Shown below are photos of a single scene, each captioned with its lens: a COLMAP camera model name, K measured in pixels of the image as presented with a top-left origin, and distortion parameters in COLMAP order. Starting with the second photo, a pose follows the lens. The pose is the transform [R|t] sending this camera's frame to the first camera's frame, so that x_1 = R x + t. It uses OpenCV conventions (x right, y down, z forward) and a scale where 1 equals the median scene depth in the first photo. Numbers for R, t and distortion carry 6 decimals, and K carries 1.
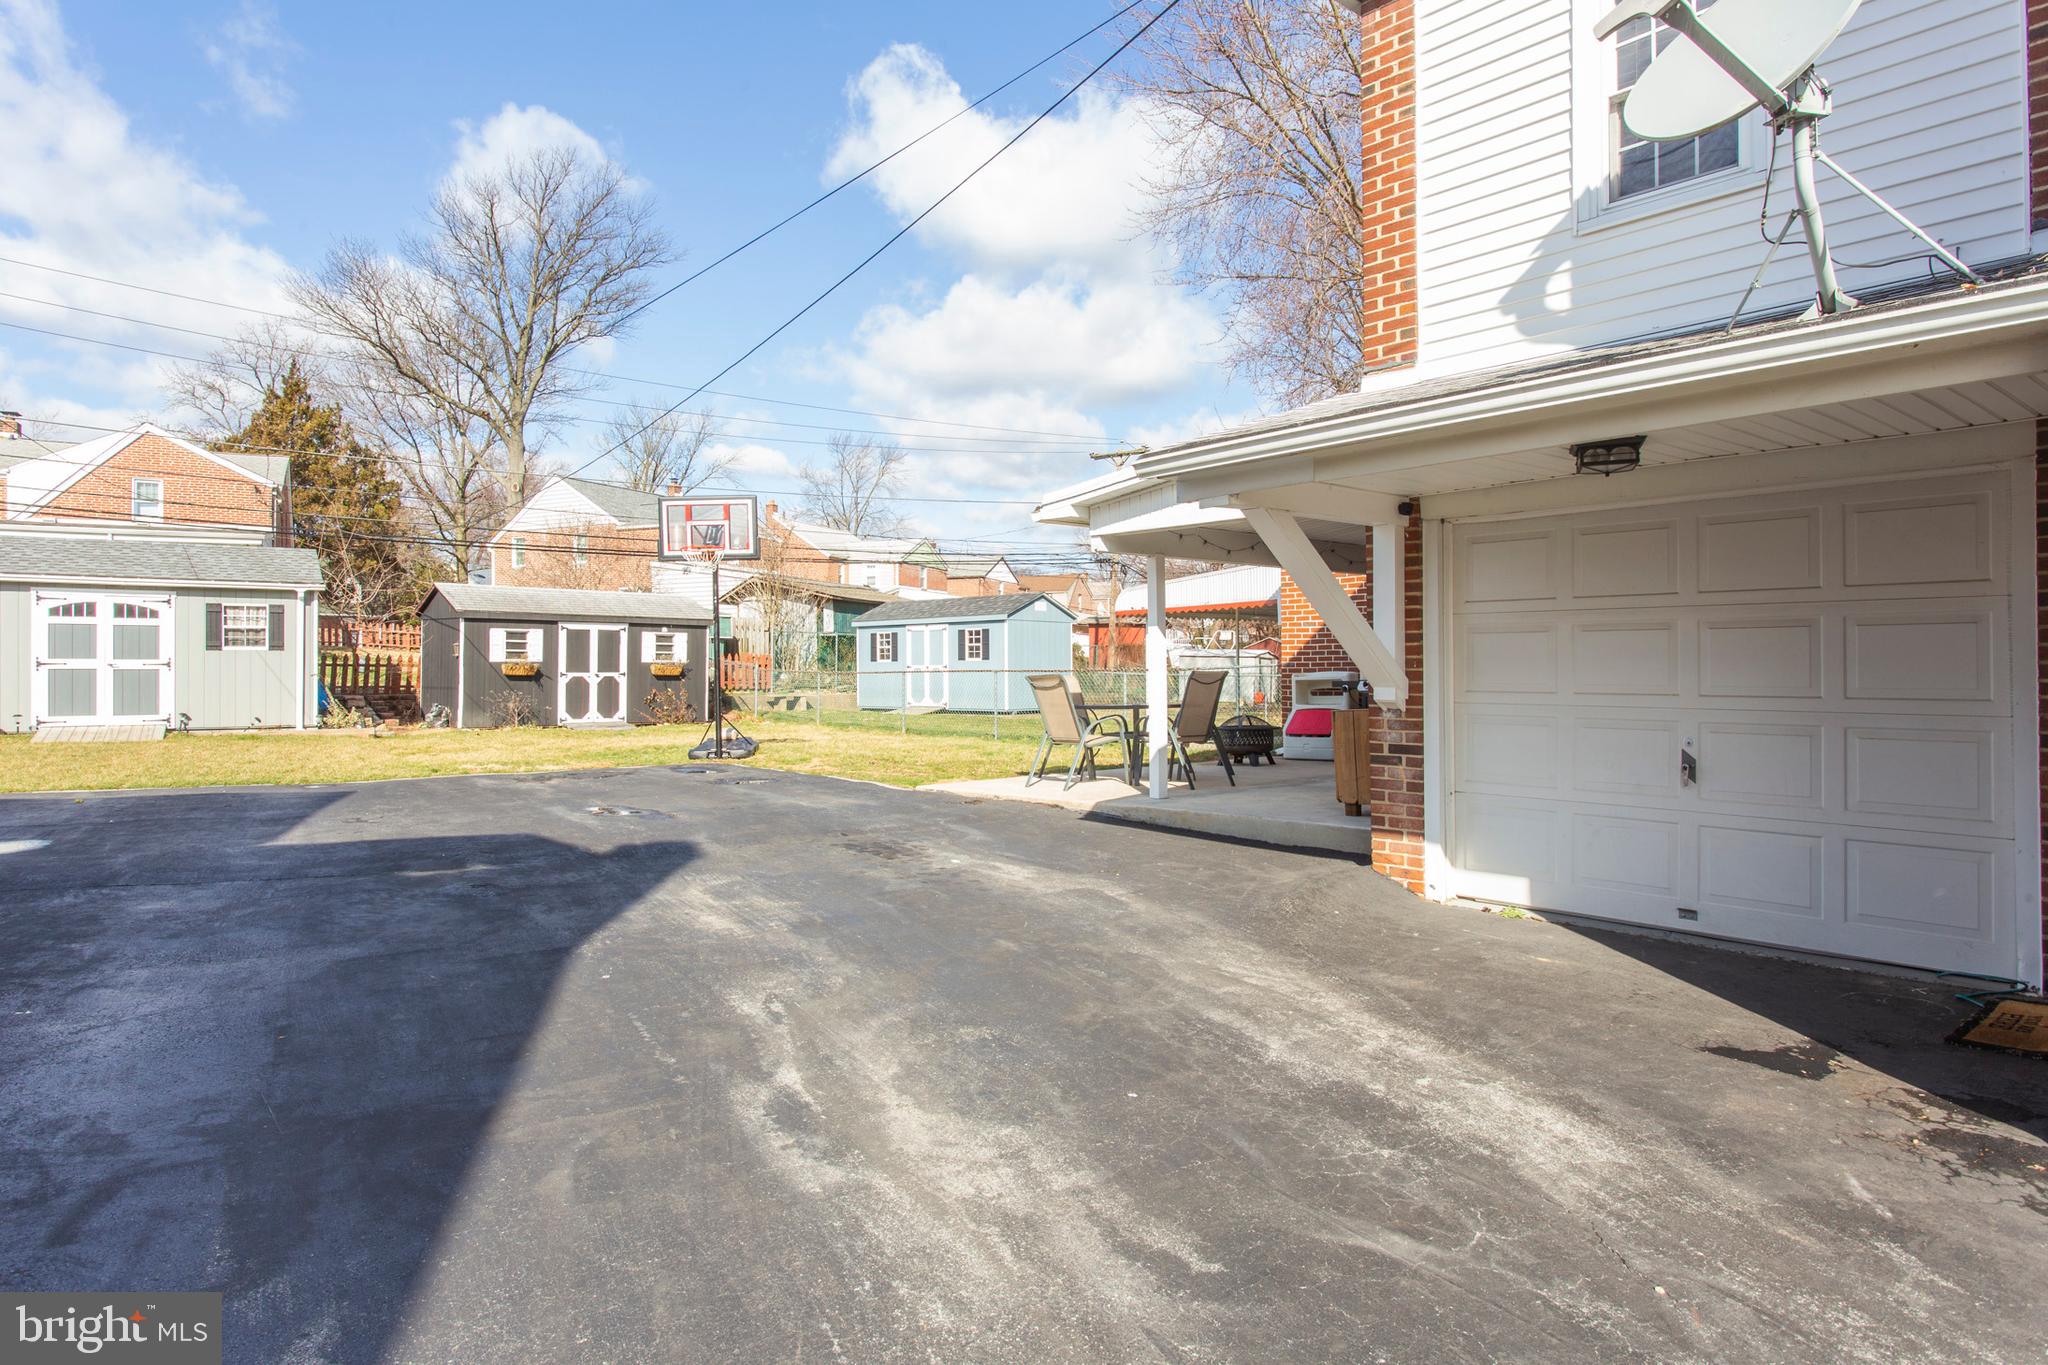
lens RADIAL K [[1188.2, 0, 1037.4], [0, 1188.2, 672.4], [0, 0, 1]] dist [0.004553, -0.000483]
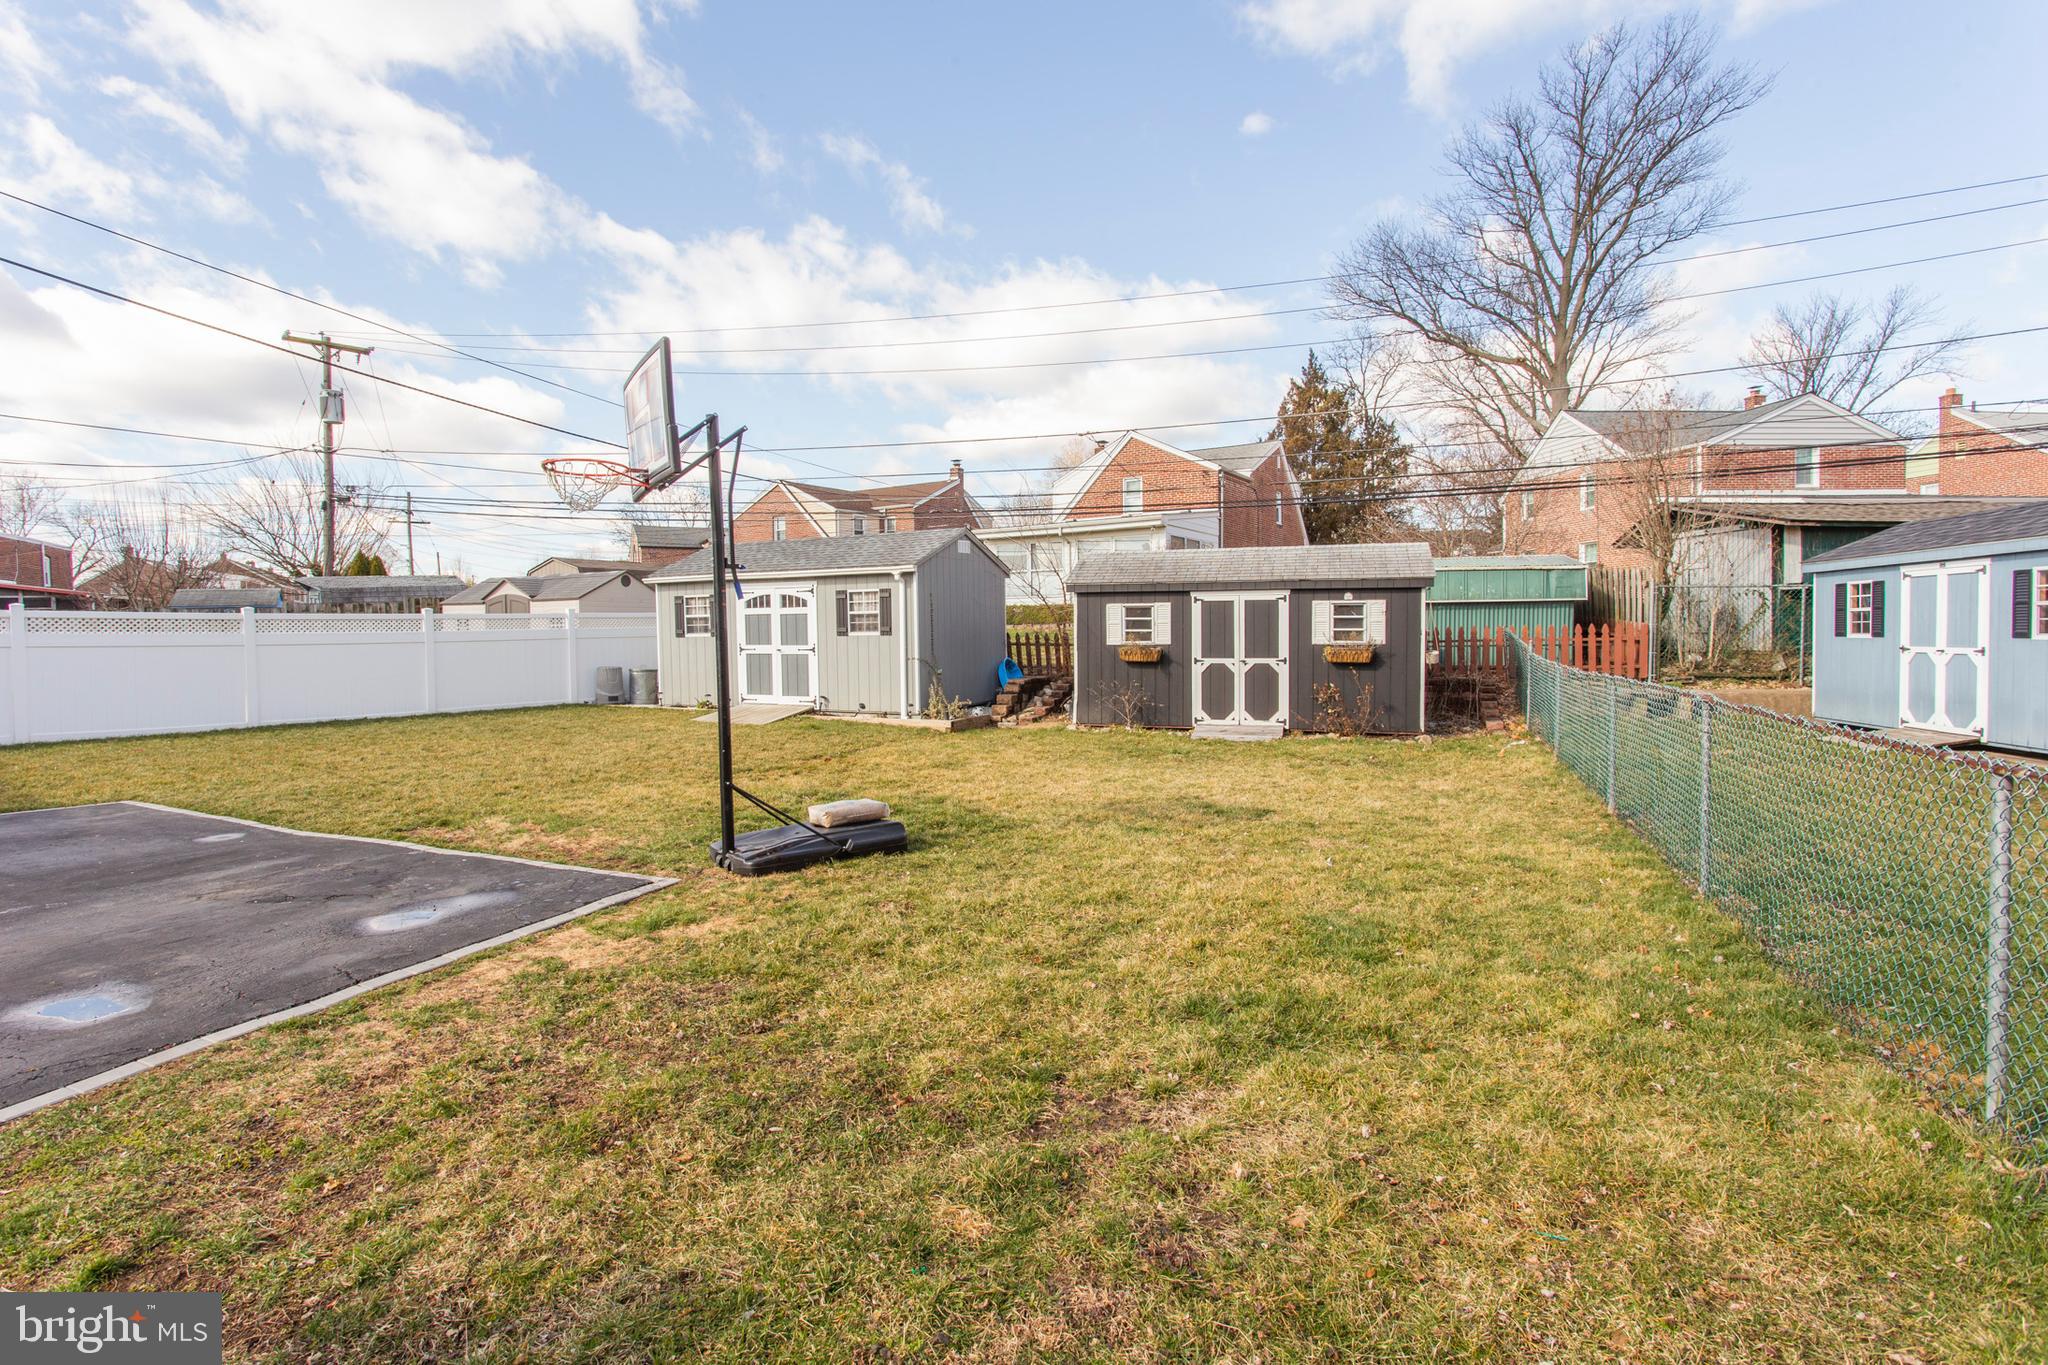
lens RADIAL K [[993.1, 0, 1021.0], [0, 993.1, 664.3], [0, 0, 1]] dist [-0.019694, 0.004901]
pose [[0.463723, 0.029737, -0.885481, 0.102183], [0.007324, 0.999274, 0.037394, -0.019369], [0.885950, -0.023826, 0.463169, 0.569356]]
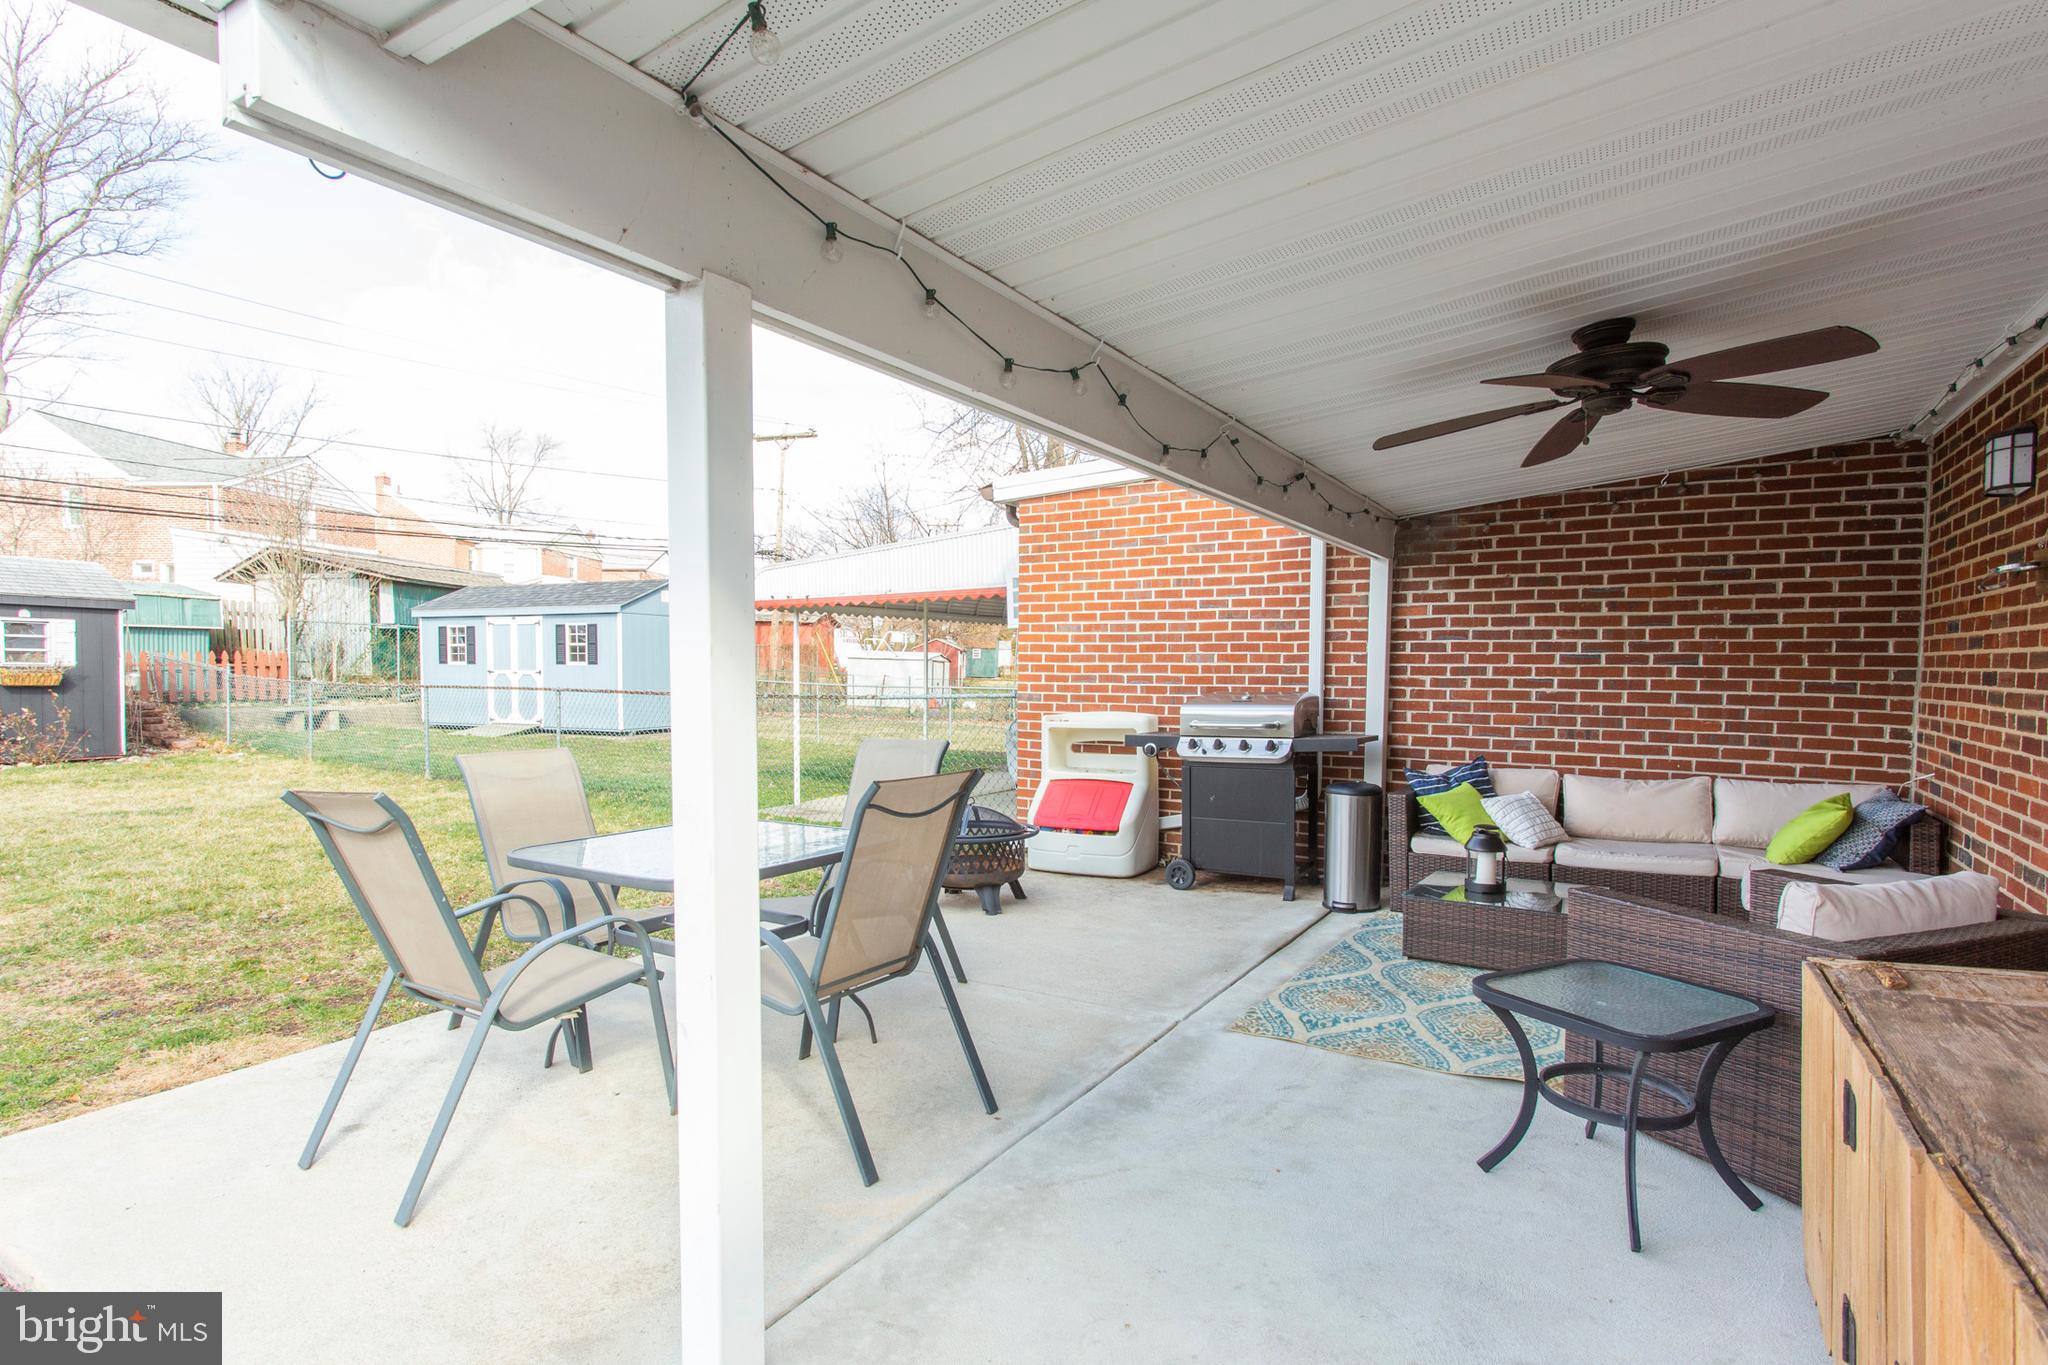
lens RADIAL K [[993.1, 0, 1012.4], [0, 993.1, 704.7], [0, 0, 1]] dist [-0.019694, 0.004901]
pose [[0.960414, 0.001546, 0.278571, 0.044145], [-0.012594, 0.999203, 0.037874, -0.013787], [-0.278290, -0.039883, 0.959669, 0.354287]]
